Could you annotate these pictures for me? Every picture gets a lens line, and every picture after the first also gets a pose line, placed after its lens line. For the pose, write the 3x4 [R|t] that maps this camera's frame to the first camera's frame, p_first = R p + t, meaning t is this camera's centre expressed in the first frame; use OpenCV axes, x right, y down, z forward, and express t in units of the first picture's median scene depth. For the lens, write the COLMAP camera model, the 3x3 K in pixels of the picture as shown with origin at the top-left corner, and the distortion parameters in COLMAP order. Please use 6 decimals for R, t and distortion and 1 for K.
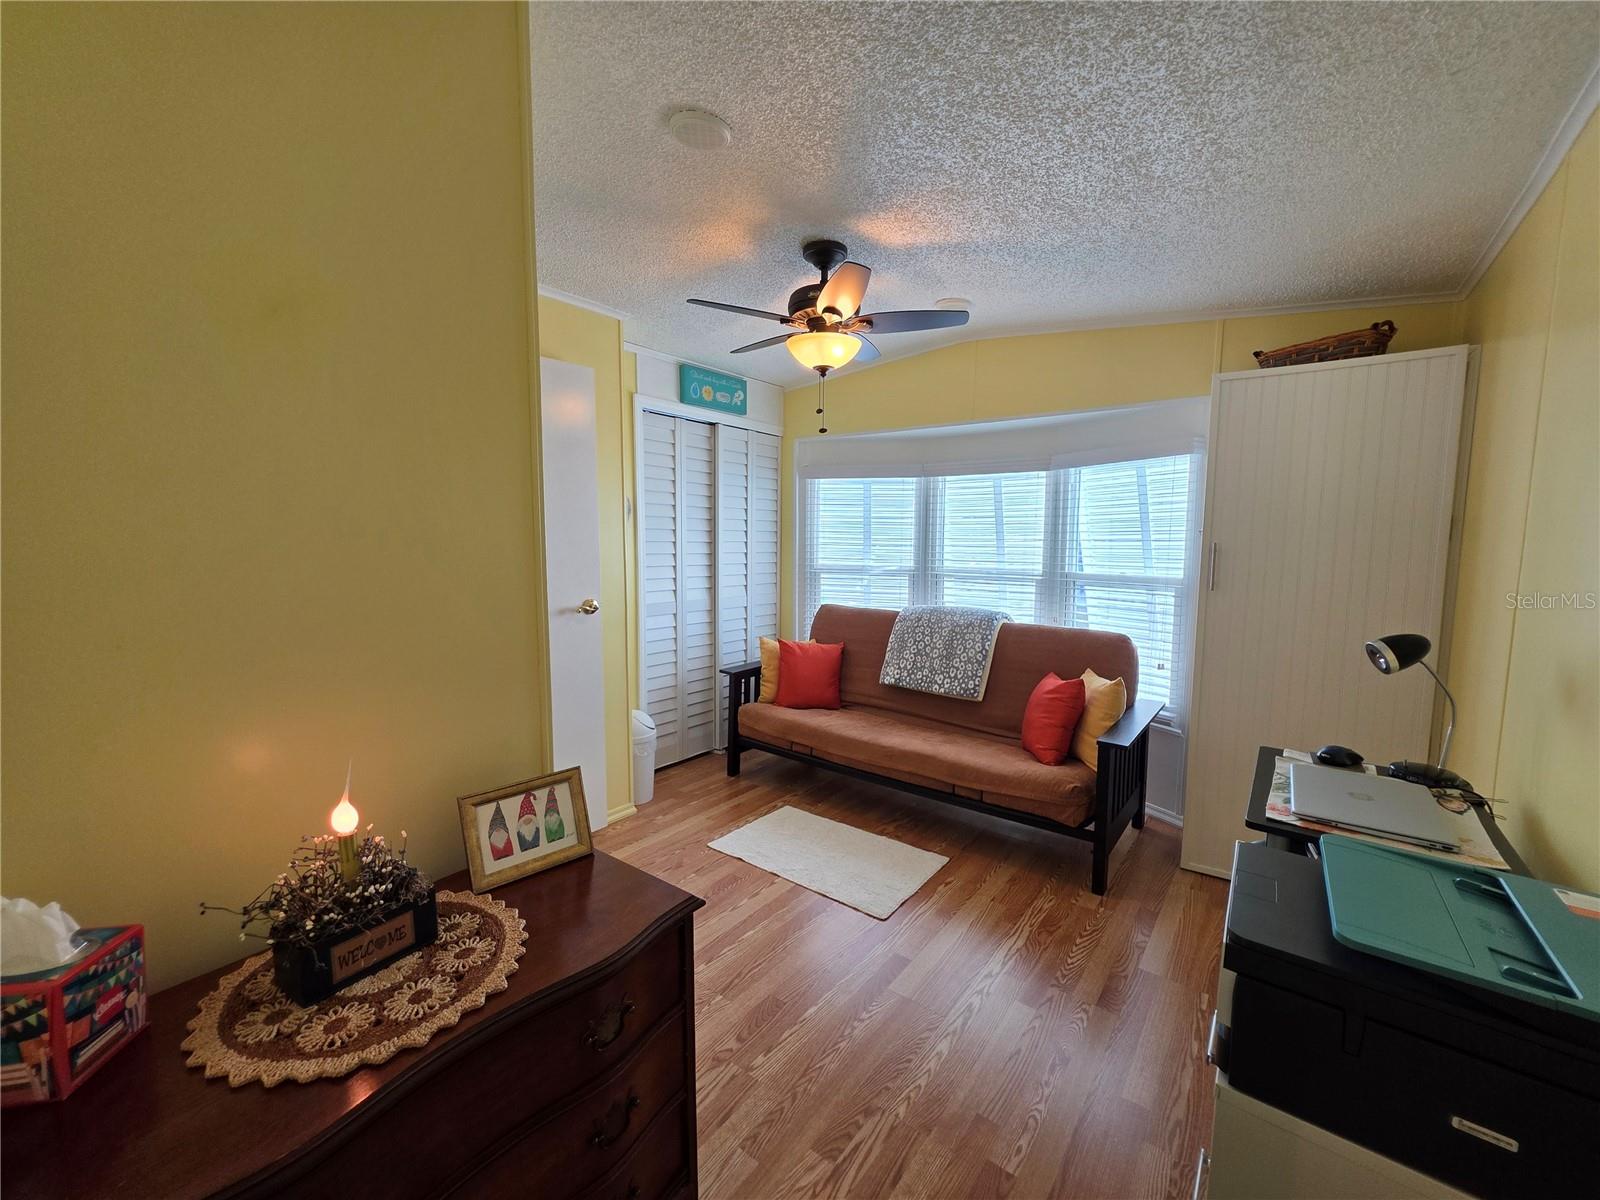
lens RADIAL K [[645.8, 0, 807.3], [0, 645.8, 599.0], [0, 0, 1]] dist [0.000445, -0.000175]
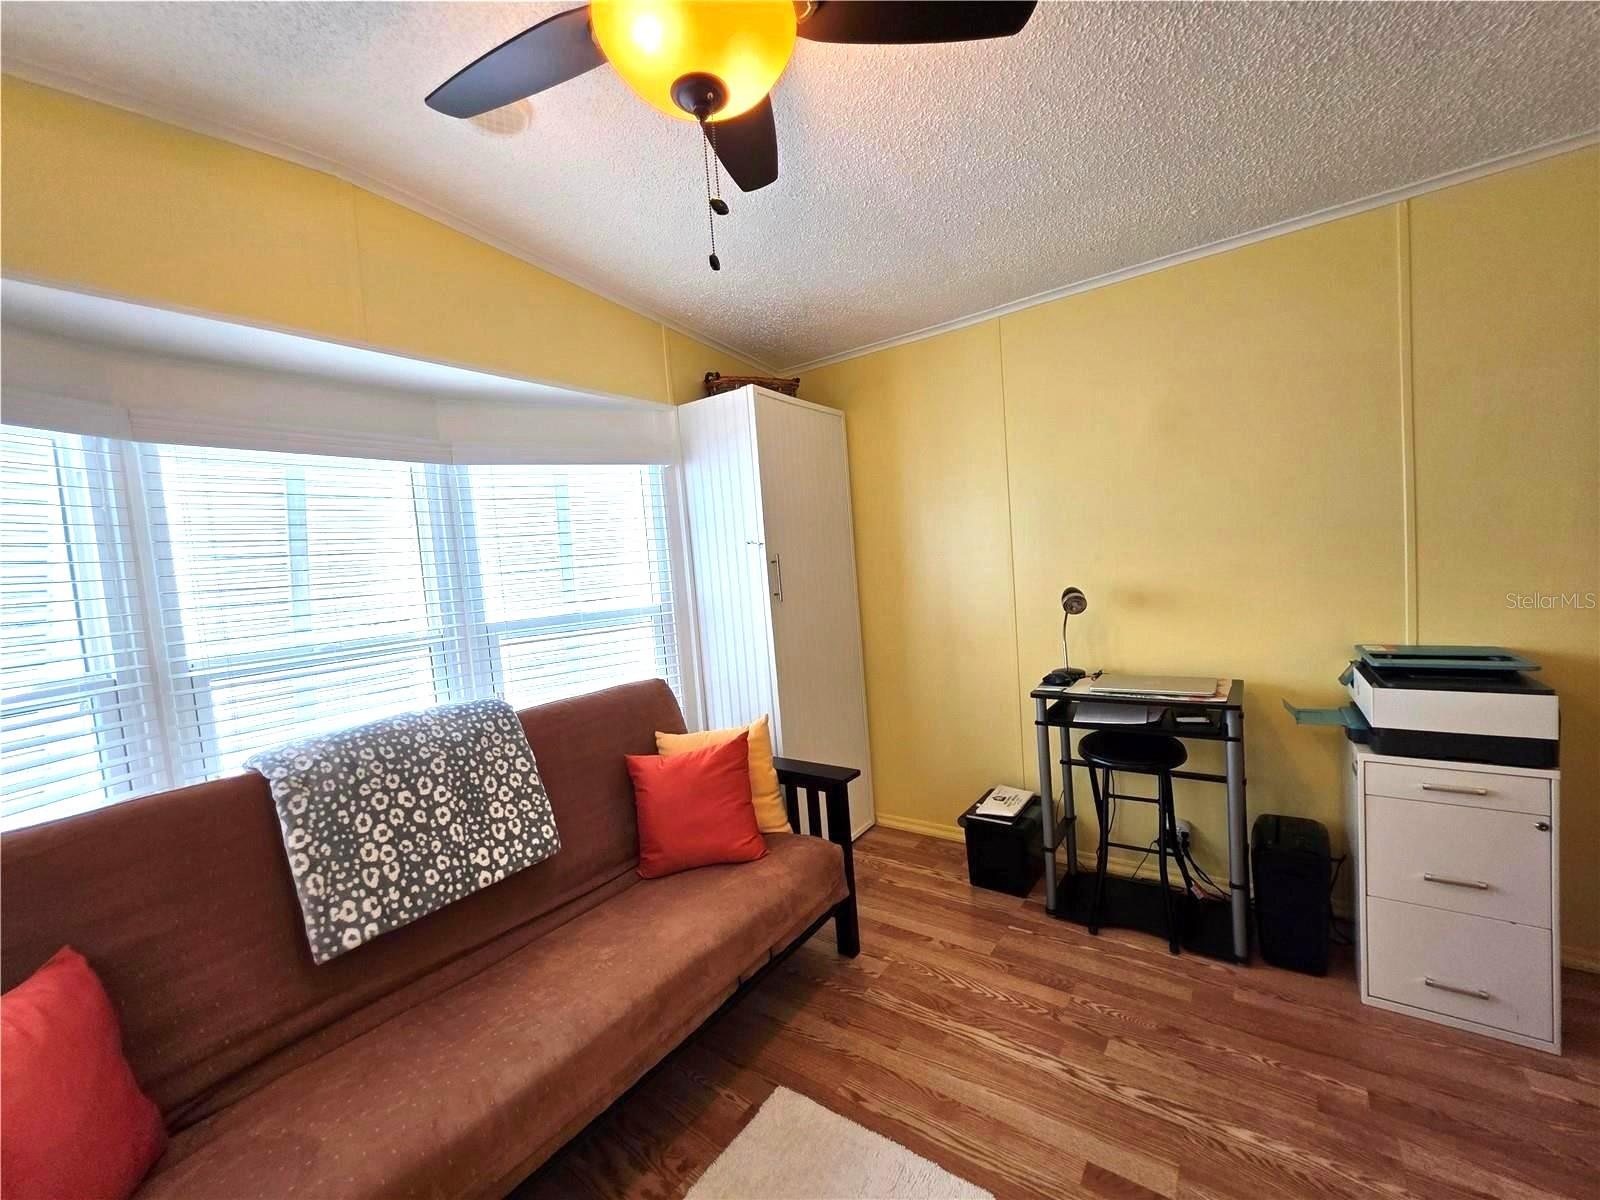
lens RADIAL K [[645.8, 0, 802.0], [0, 645.8, 599.4], [0, 0, 1]] dist [0.000445, -0.000175]
pose [[-0.028669, -0.071529, 0.997026, -0.264158], [0.168440, 0.982827, 0.075353, -0.061284], [-0.985295, 0.170100, -0.016129, 0.709779]]
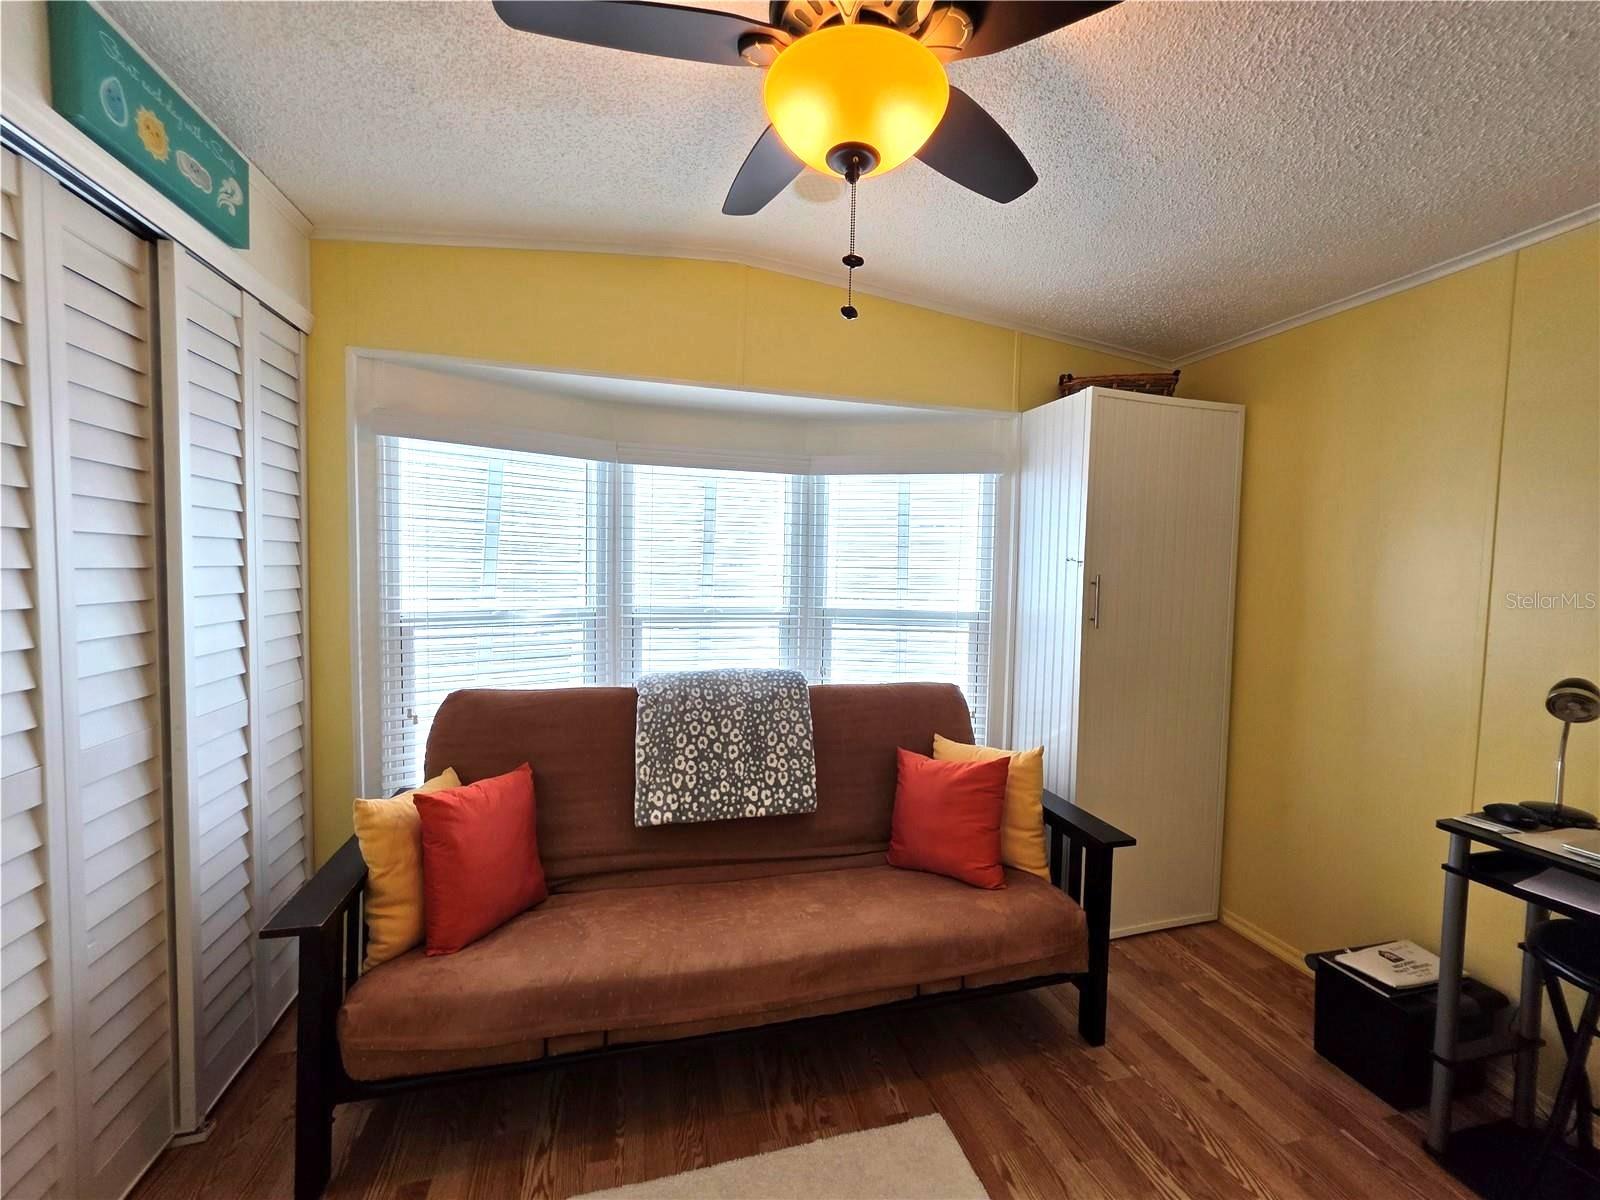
lens RADIAL K [[645.8, 0, 801.8], [0, 645.8, 598.3], [0, 0, 1]] dist [0.000445, -0.000175]
pose [[0.613451, -0.039512, 0.788744, -0.233183], [0.059014, 0.998249, 0.004108, -0.058367], [-0.787525, 0.044027, 0.614708, 0.557520]]
